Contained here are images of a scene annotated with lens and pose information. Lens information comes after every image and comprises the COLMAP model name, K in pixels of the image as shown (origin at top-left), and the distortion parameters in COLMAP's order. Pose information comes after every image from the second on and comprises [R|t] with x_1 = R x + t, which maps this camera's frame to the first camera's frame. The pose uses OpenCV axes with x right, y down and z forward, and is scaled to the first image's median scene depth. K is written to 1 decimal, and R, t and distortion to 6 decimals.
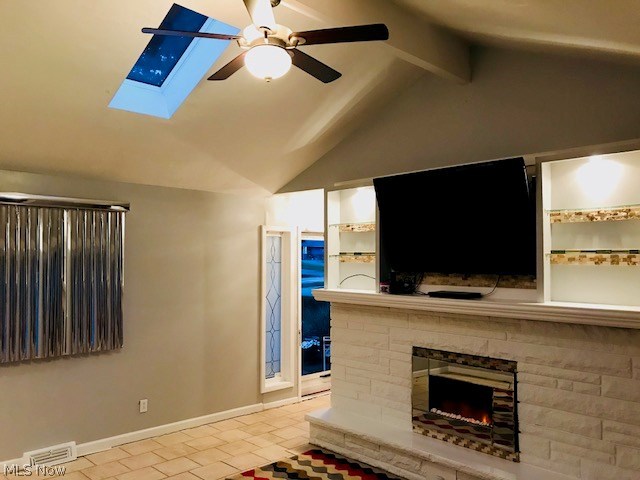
lens RADIAL K [[526.4, 0, 321.9], [0, 526.4, 241.4], [0, 0, 1]] dist [0.045386, -0.059498]
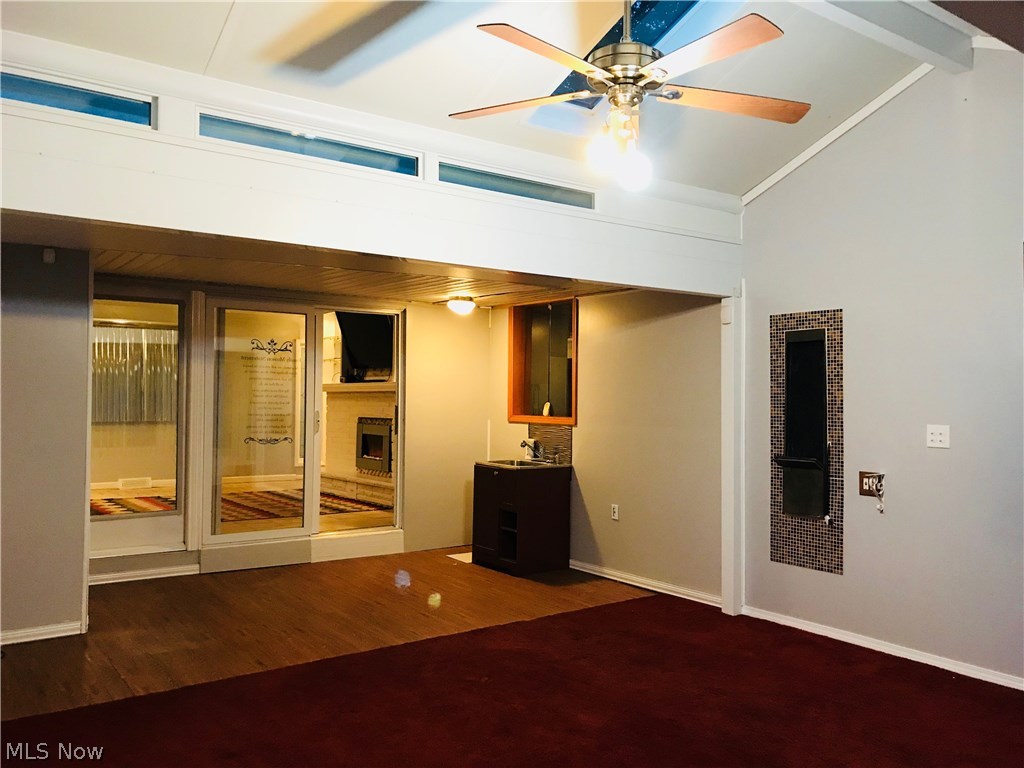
lens RADIAL K [[842.3, 0, 508.6], [0, 842.3, 385.1], [0, 0, 1]] dist [0.045386, -0.059498]
pose [[0.991825, 0.002176, -0.127586, 0.911487], [0.000501, 0.999780, 0.020950, 0.055171], [0.127603, -0.020842, 0.991606, -1.355774]]
